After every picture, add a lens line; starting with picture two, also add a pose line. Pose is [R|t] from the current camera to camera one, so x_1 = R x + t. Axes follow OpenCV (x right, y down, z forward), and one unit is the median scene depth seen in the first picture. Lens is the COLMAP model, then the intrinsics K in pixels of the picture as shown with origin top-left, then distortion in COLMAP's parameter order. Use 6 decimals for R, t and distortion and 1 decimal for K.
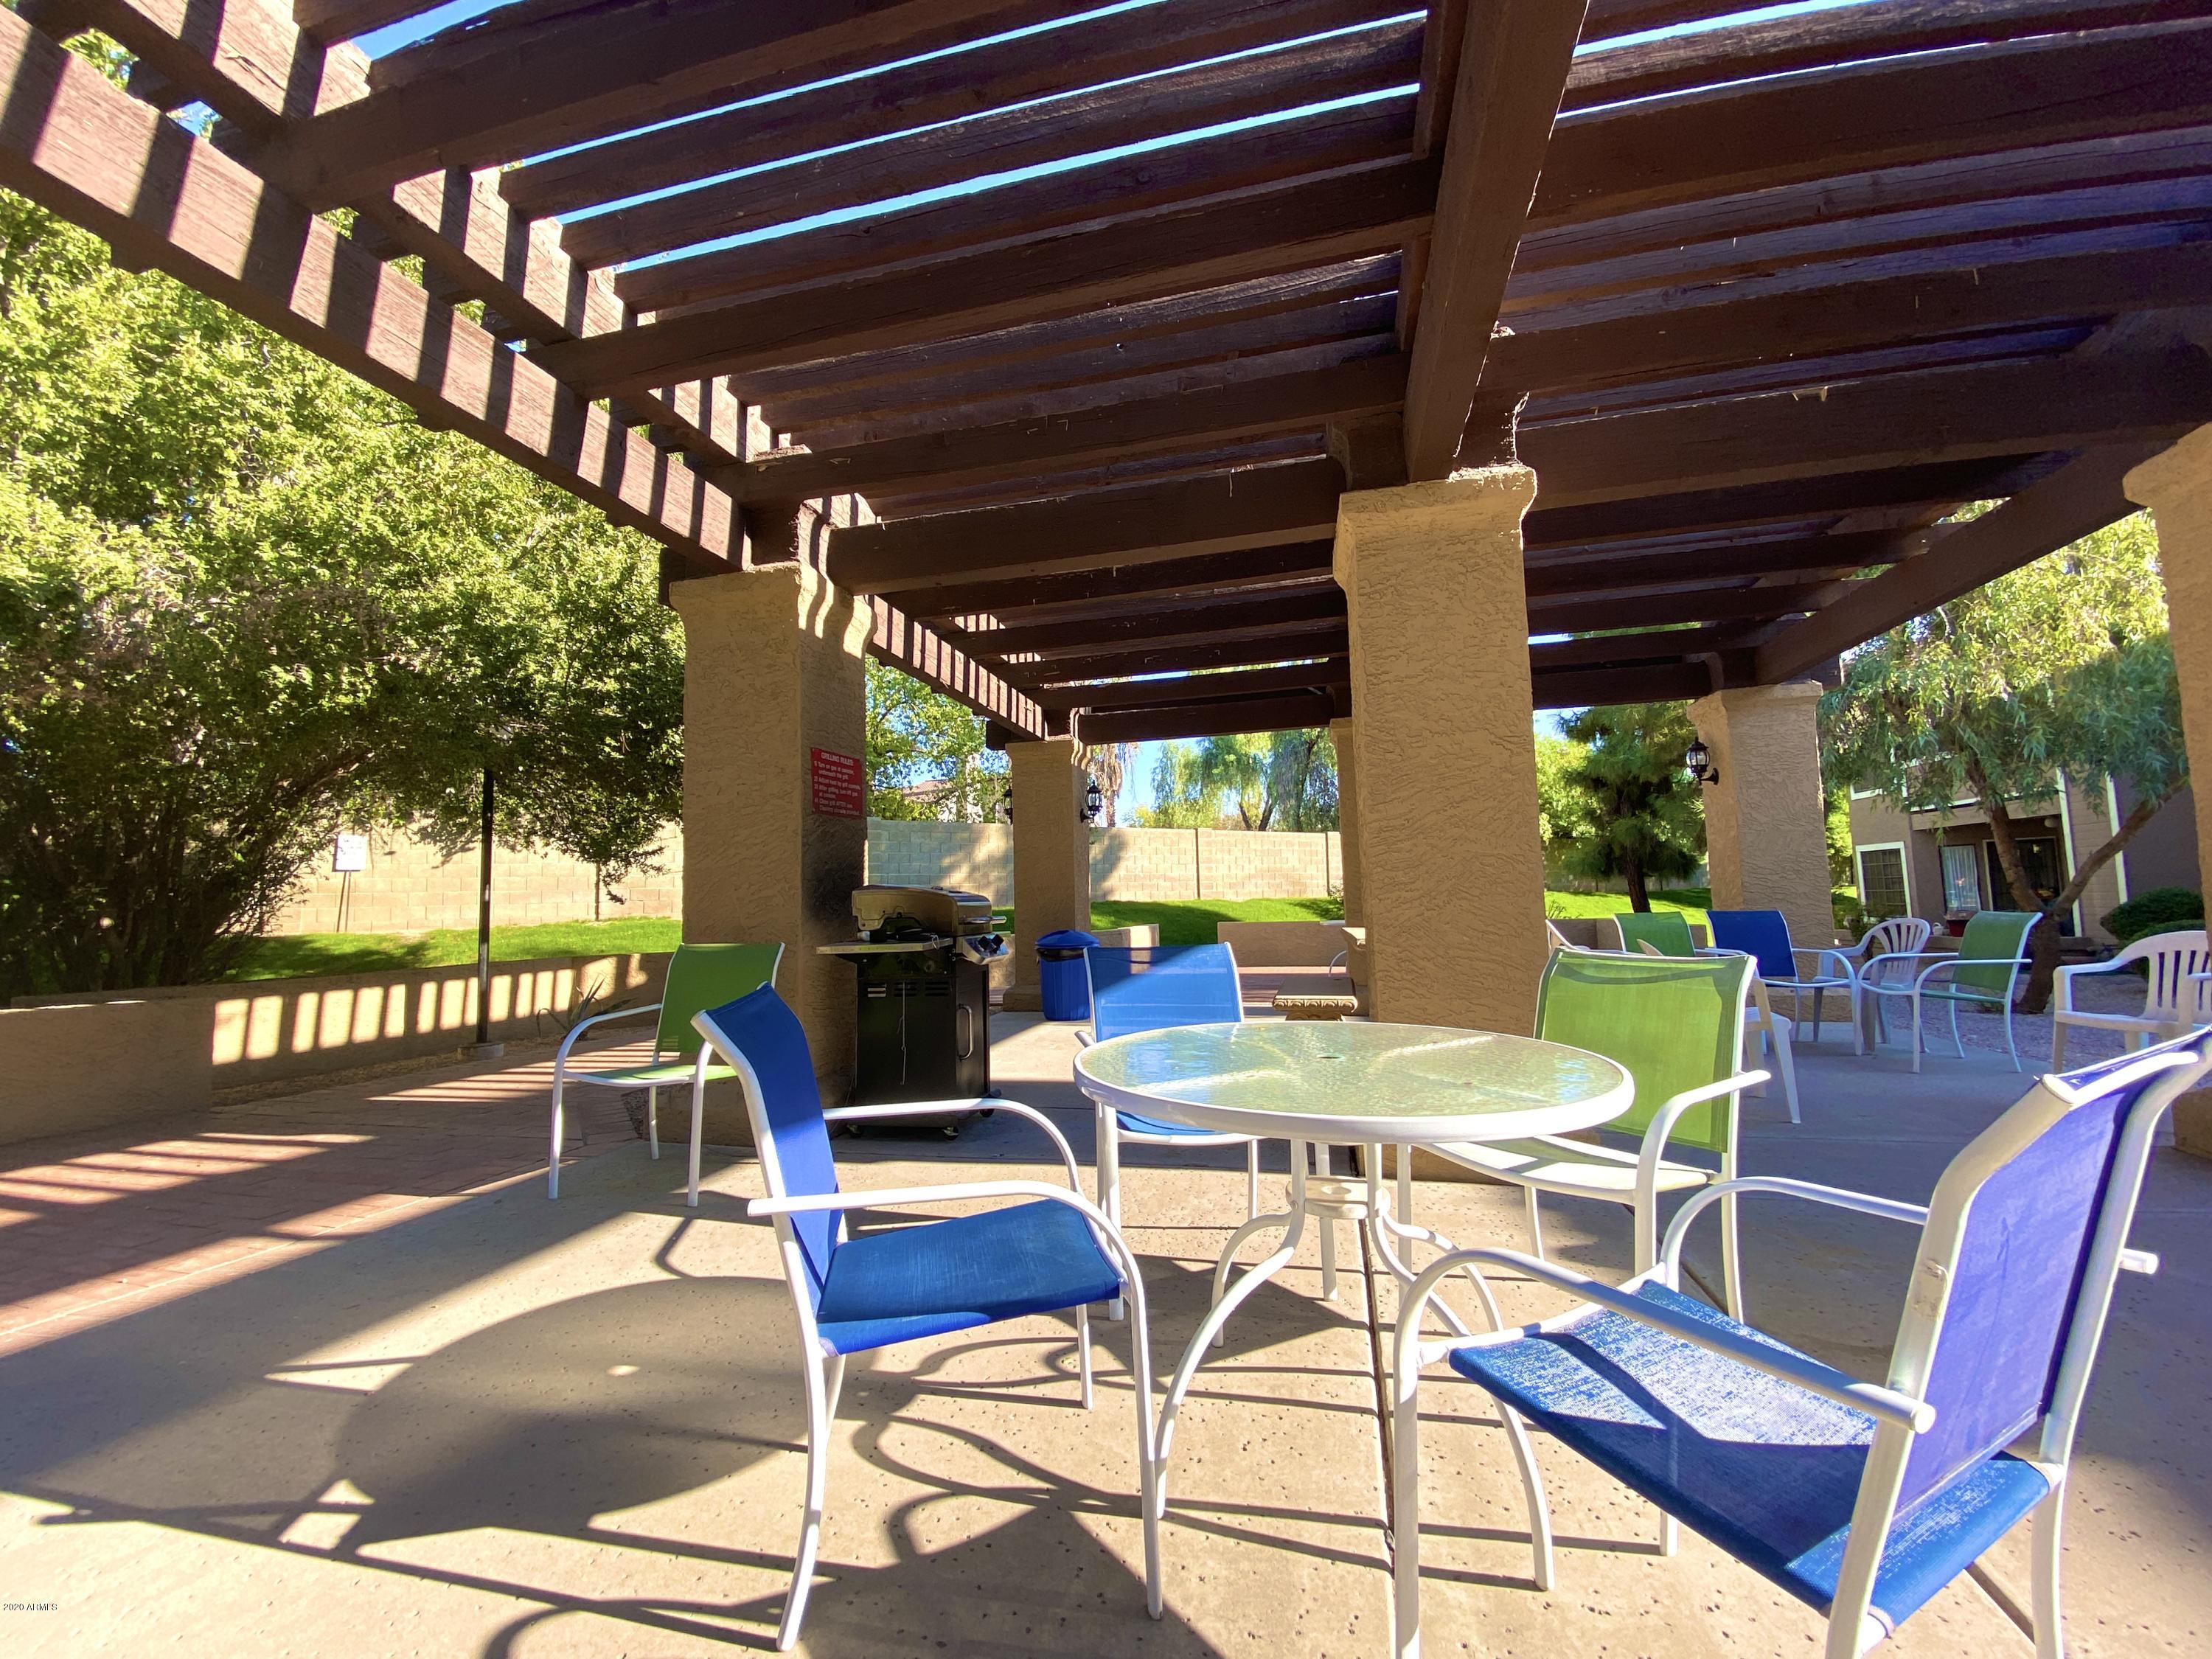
lens RADIAL K [[895.1, 0, 1113.0], [0, 895.1, 839.7], [0, 0, 1]] dist [-0.000126, -0.000106]
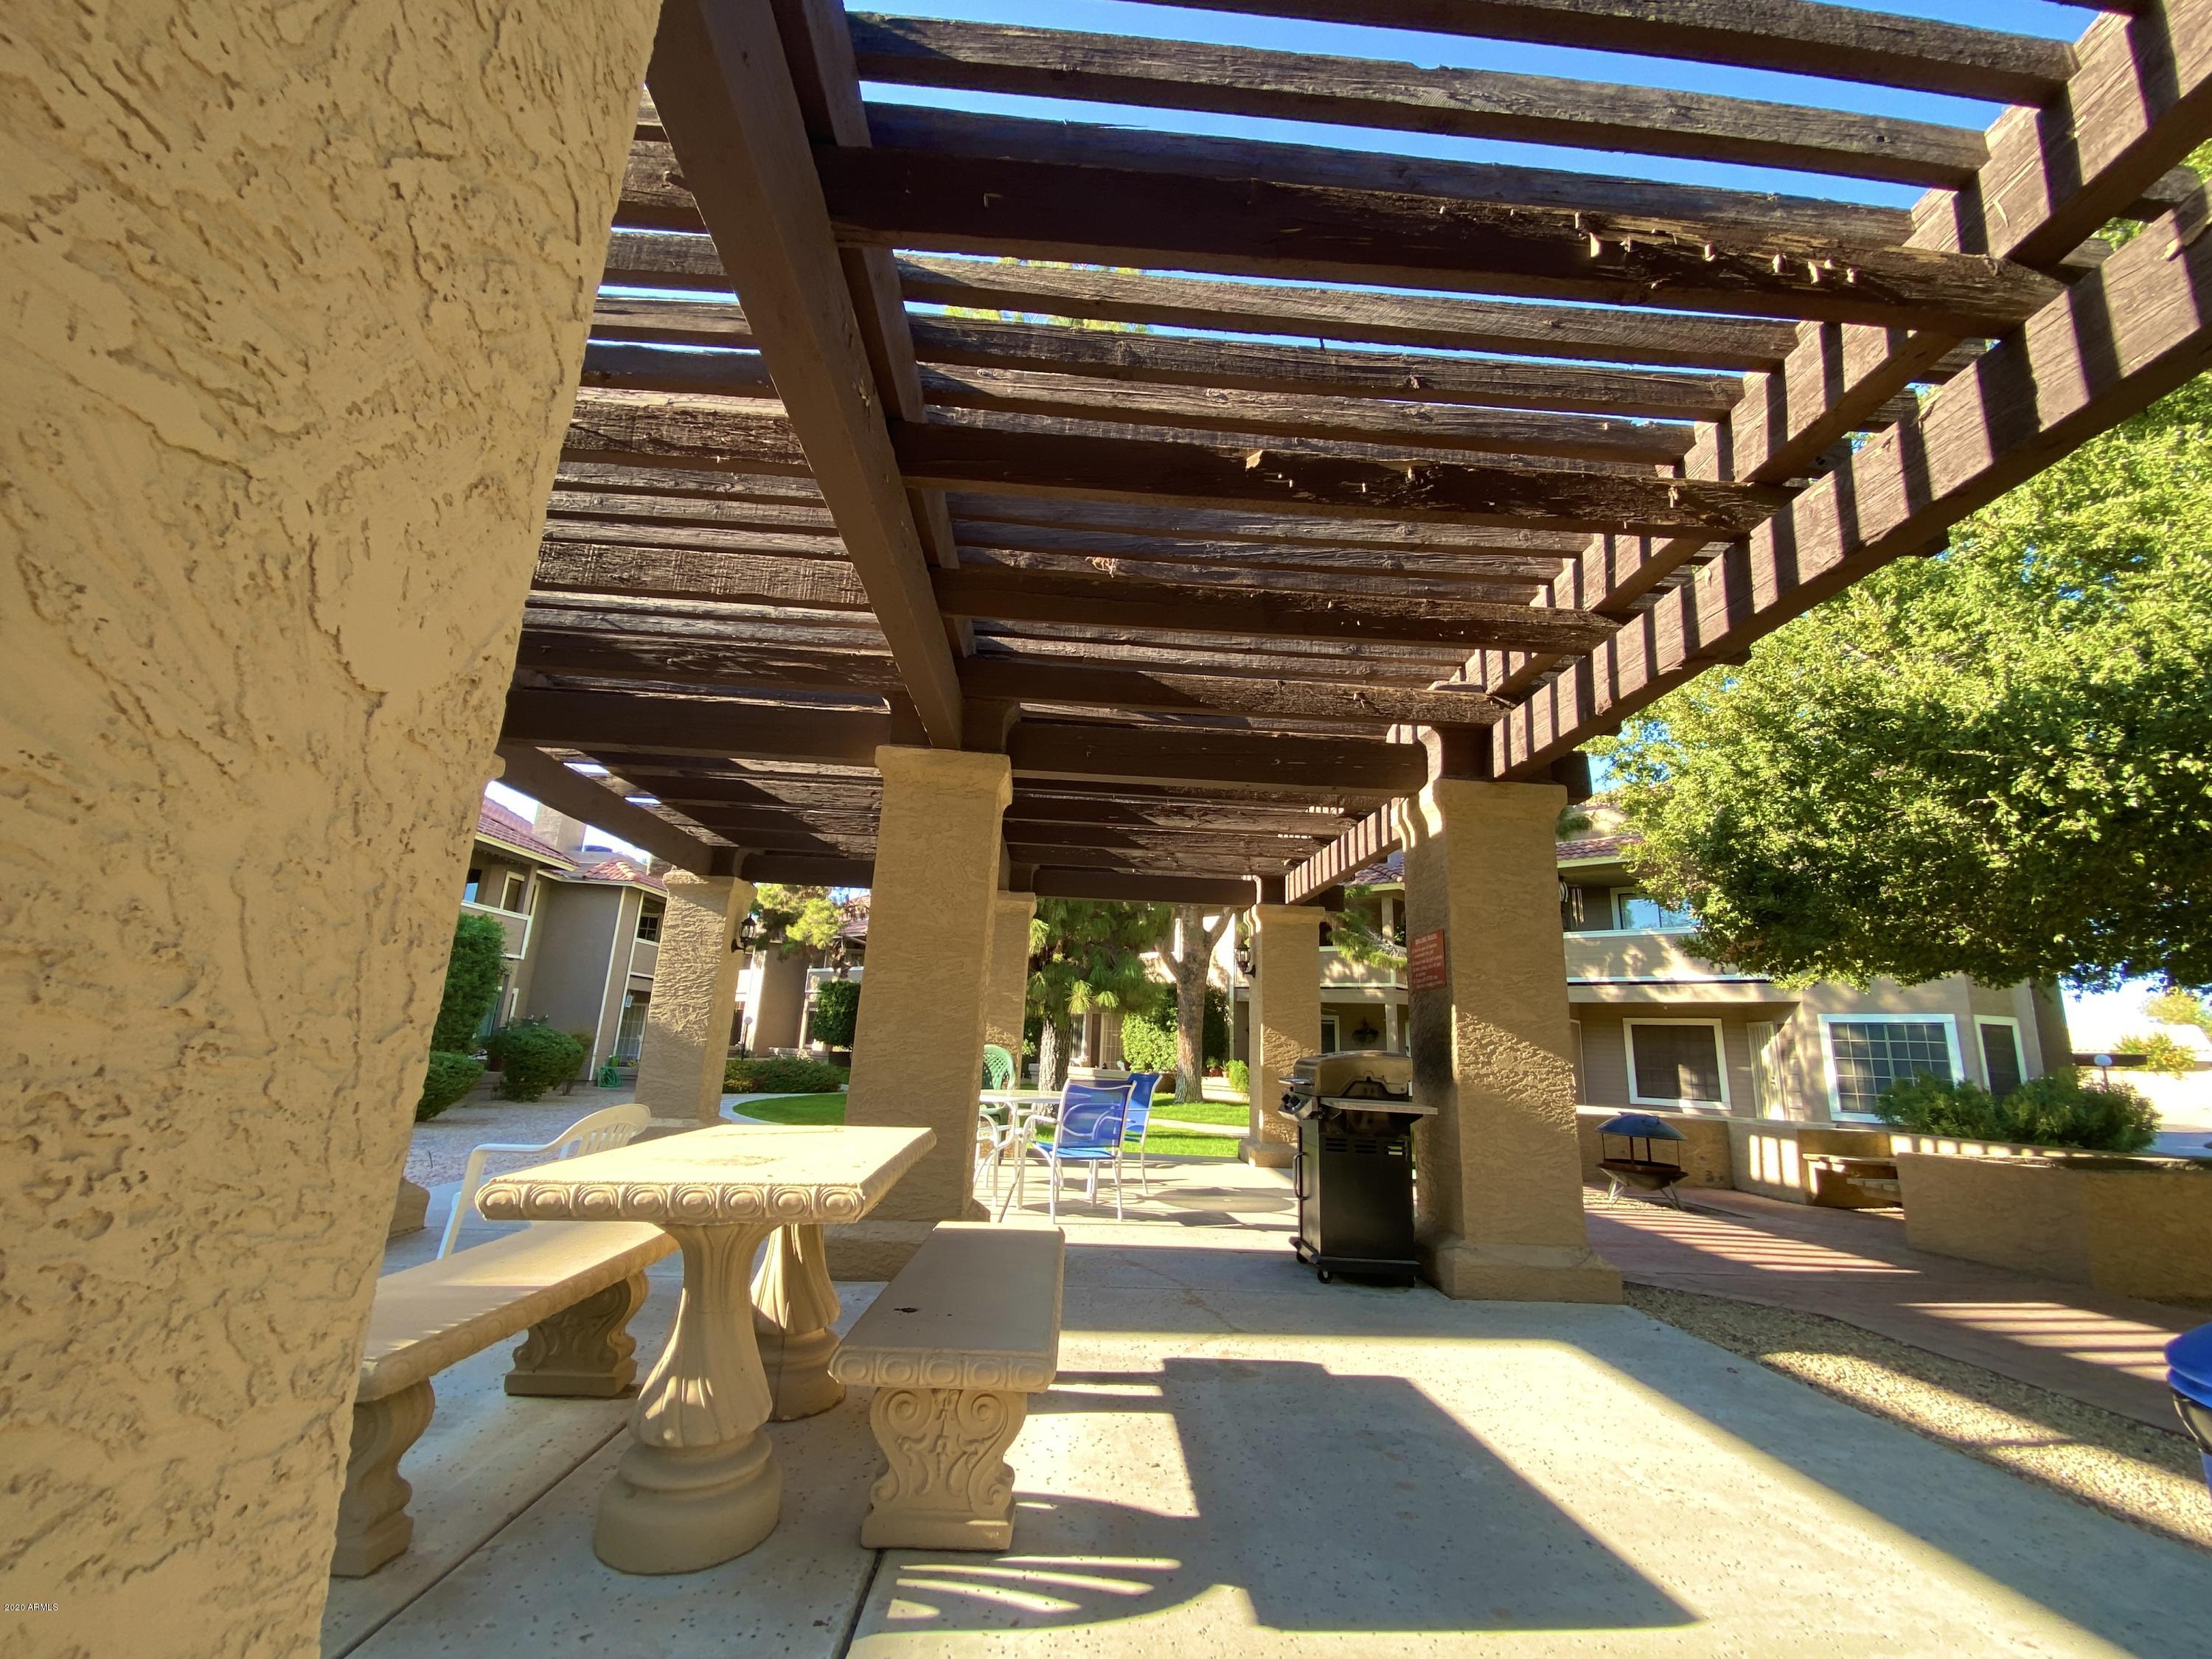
lens RADIAL K [[895.1, 0, 1113.0], [0, 895.1, 839.7], [0, 0, 1]] dist [-0.000126, -0.000106]
pose [[-0.957265, -0.043197, -0.285969, 0.319931], [0.045876, 0.953584, -0.297611, 0.075335], [0.285552, -0.298011, -0.910851, 1.557145]]
